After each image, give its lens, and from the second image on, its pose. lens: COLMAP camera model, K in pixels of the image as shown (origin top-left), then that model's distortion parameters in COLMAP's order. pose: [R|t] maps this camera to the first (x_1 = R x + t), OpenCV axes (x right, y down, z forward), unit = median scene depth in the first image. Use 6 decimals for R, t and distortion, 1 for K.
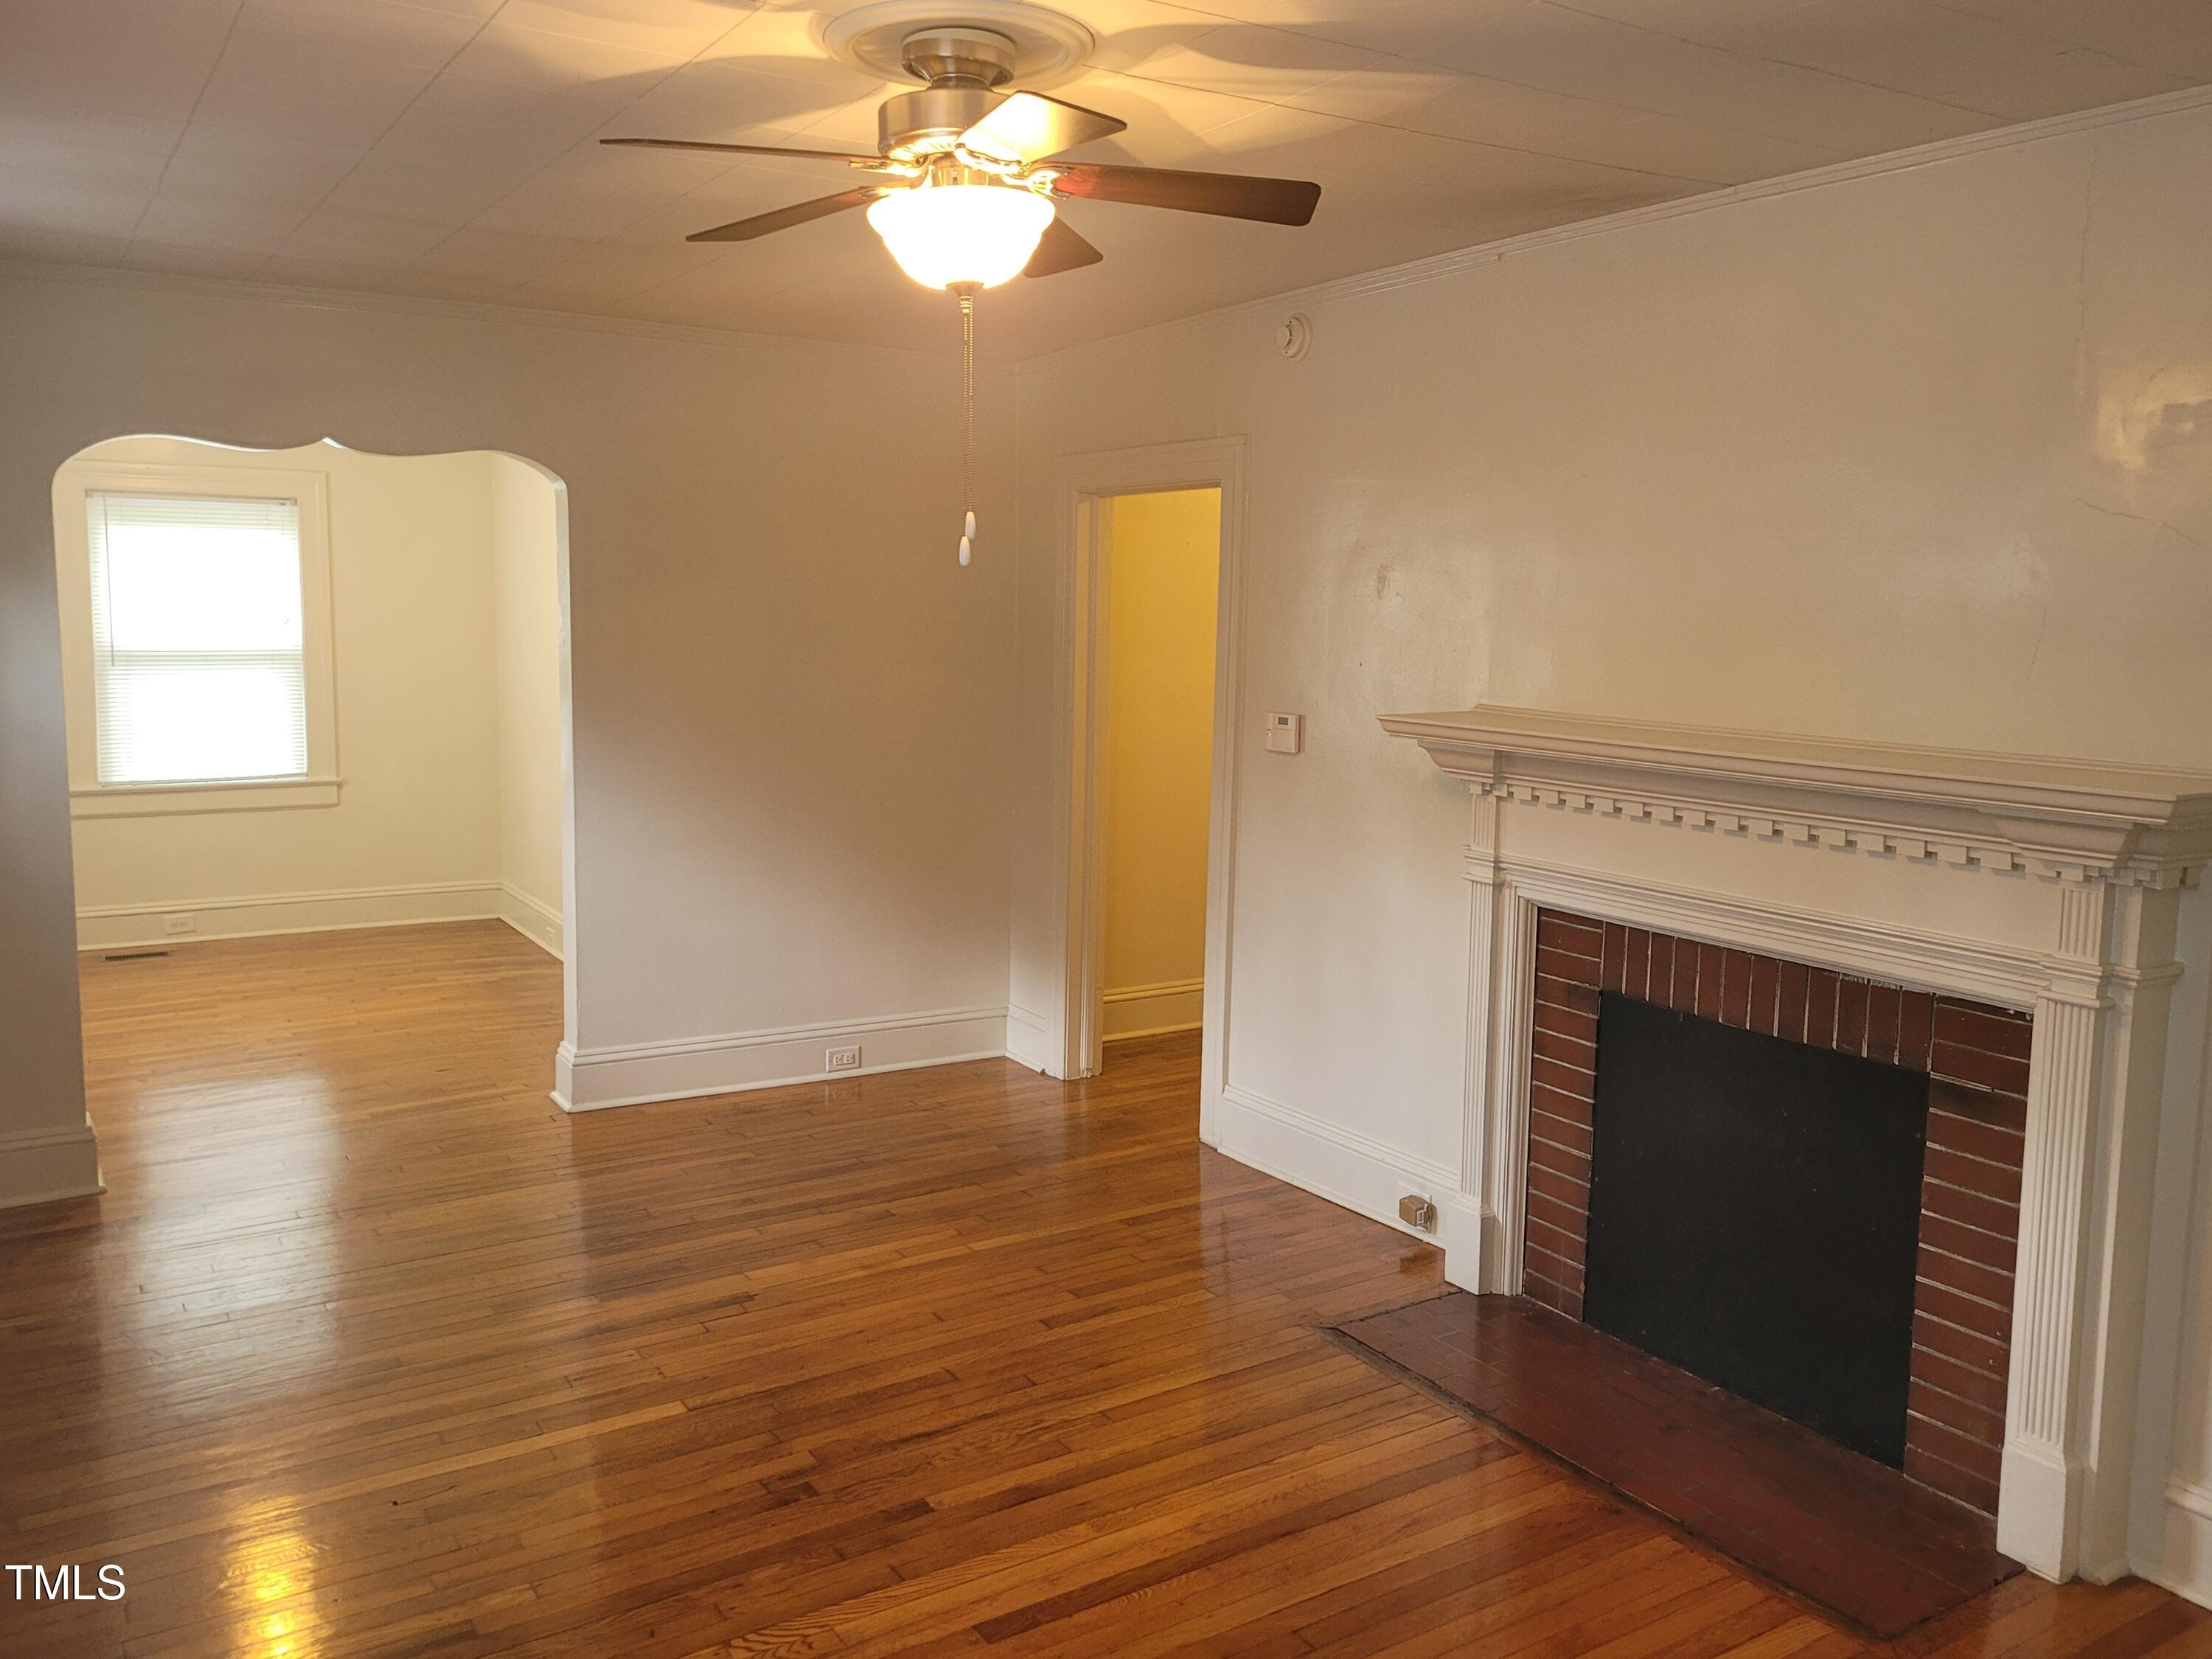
lens RADIAL K [[1729.4, 0, 1120.6], [0, 1729.4, 798.1], [0, 0, 1]] dist [0.053421, -0.001892]
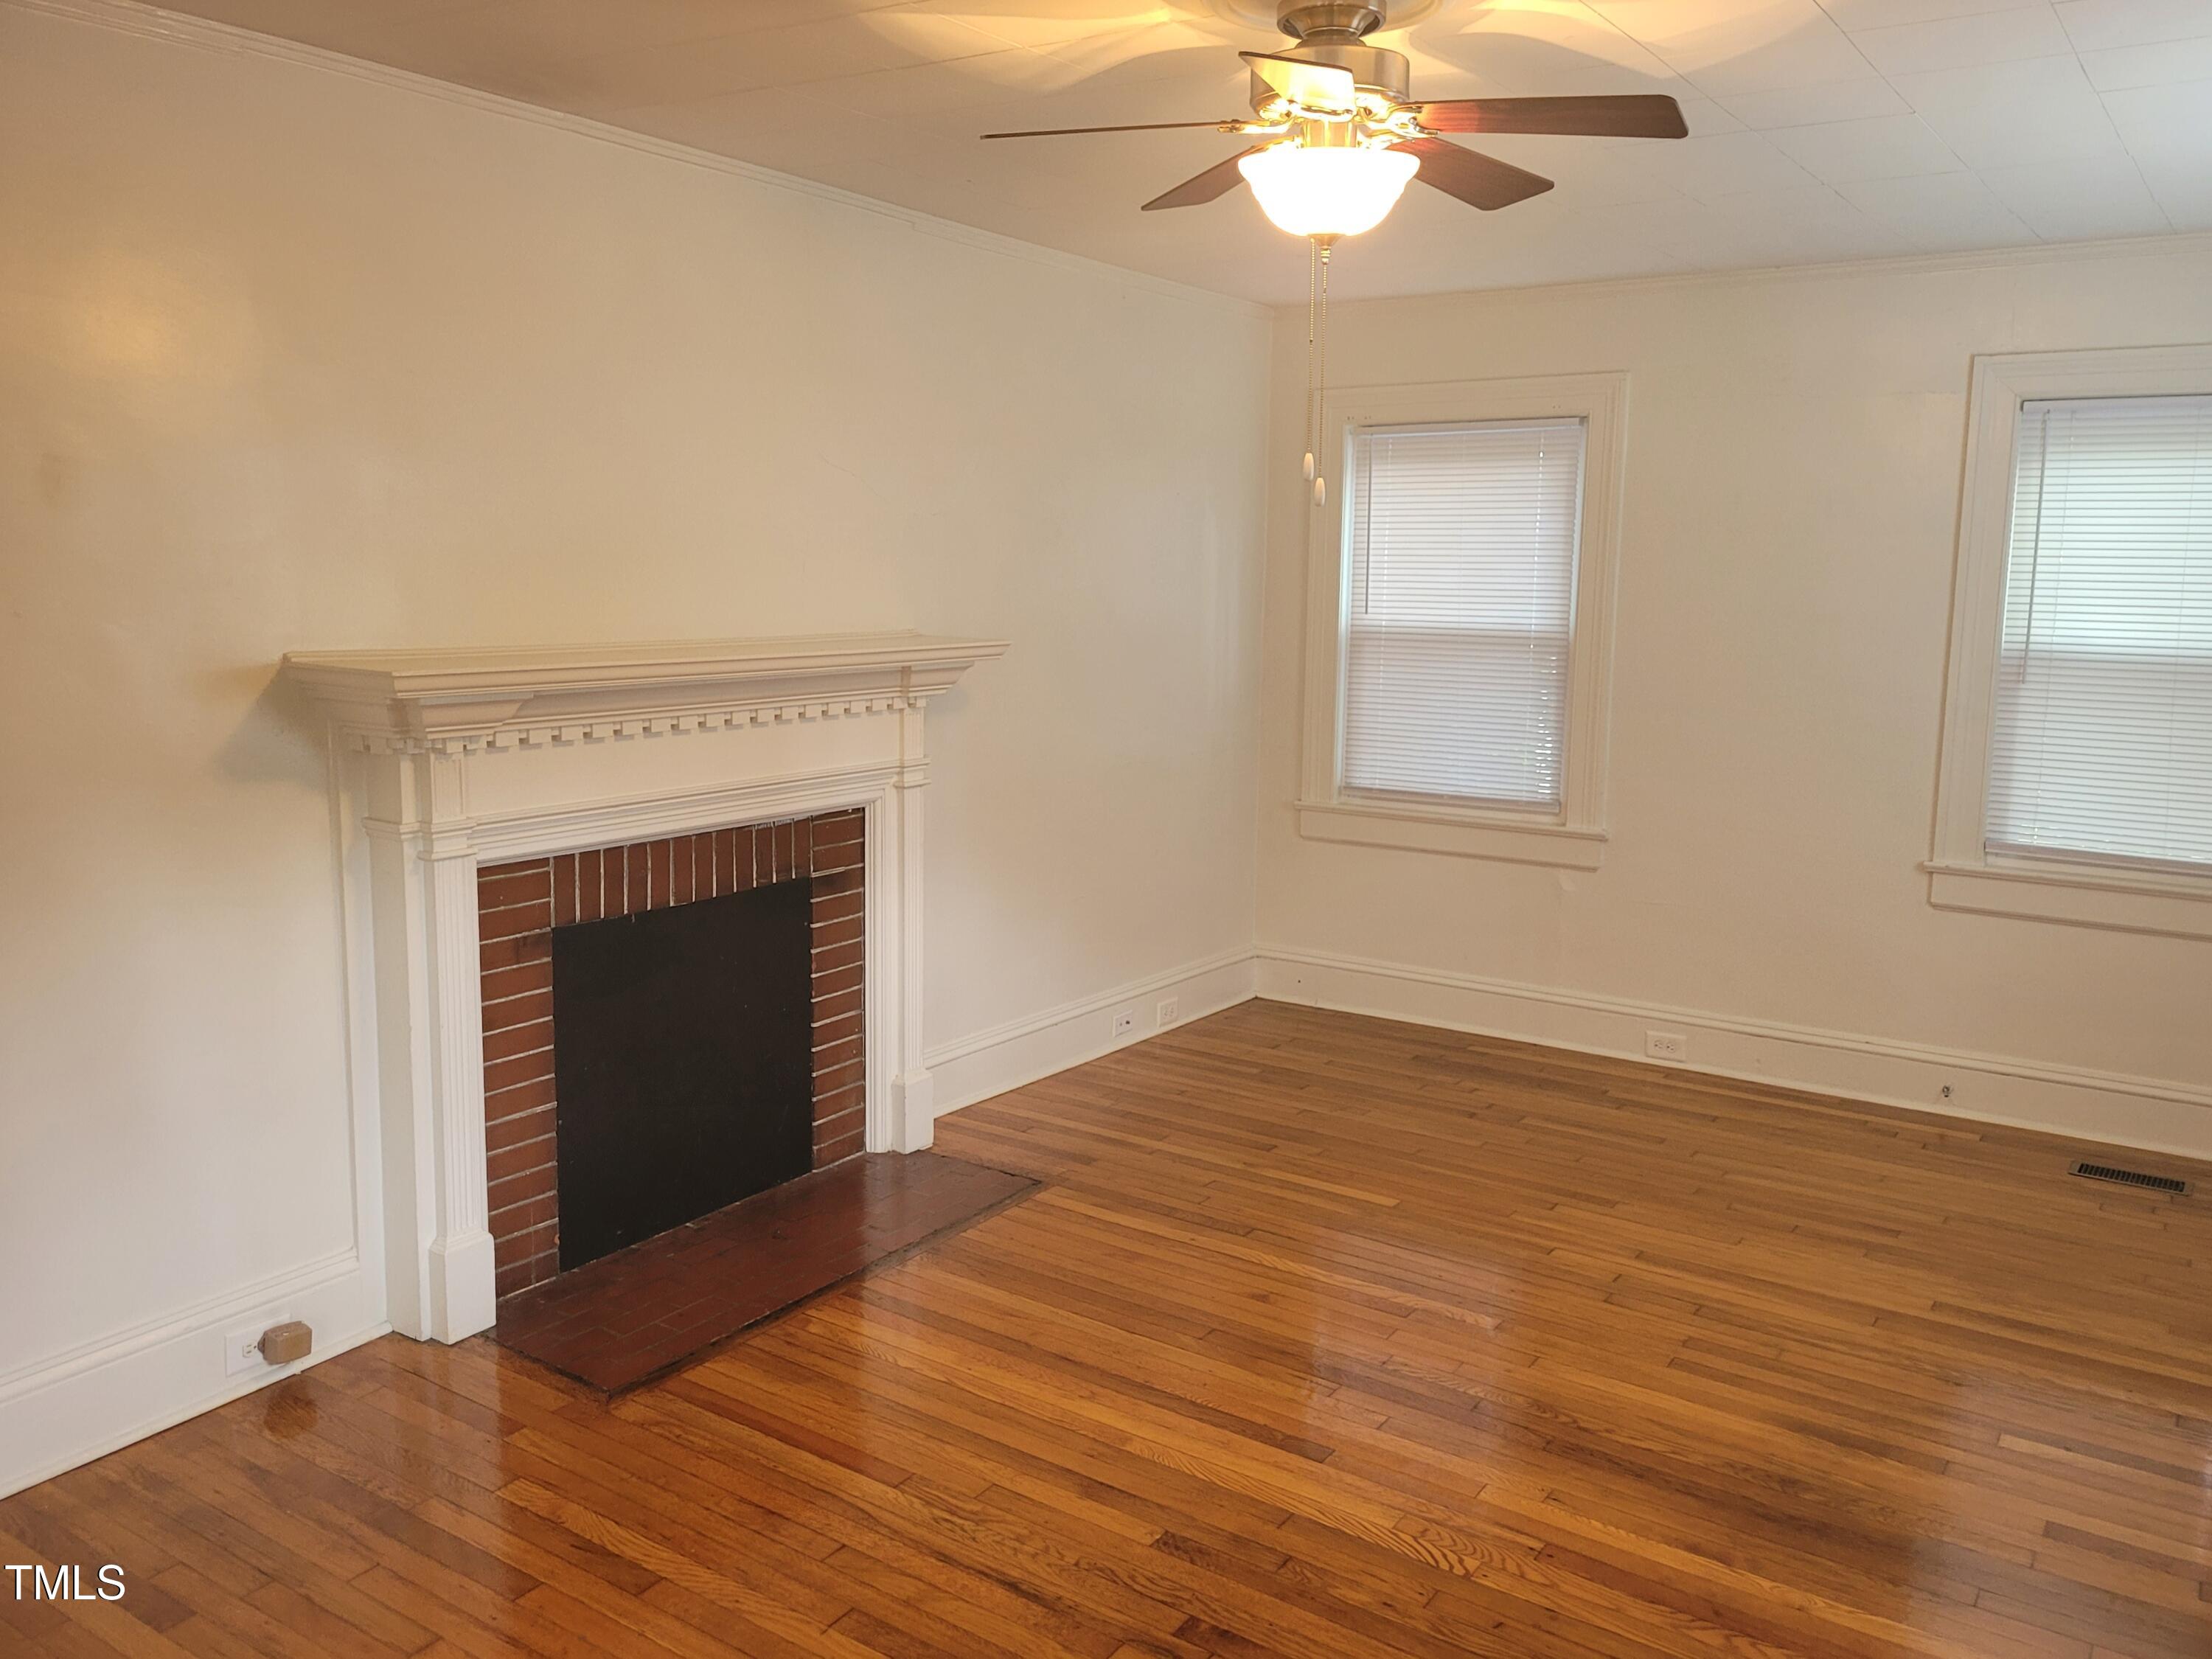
lens RADIAL K [[1729.4, 0, 1120.6], [0, 1729.4, 798.1], [0, 0, 1]] dist [0.053421, -0.001892]
pose [[-0.385883, -0.152835, 0.909800, -0.885794], [0.085156, 0.976071, 0.200085, -0.156905], [-0.918609, 0.154684, -0.363635, 1.313719]]
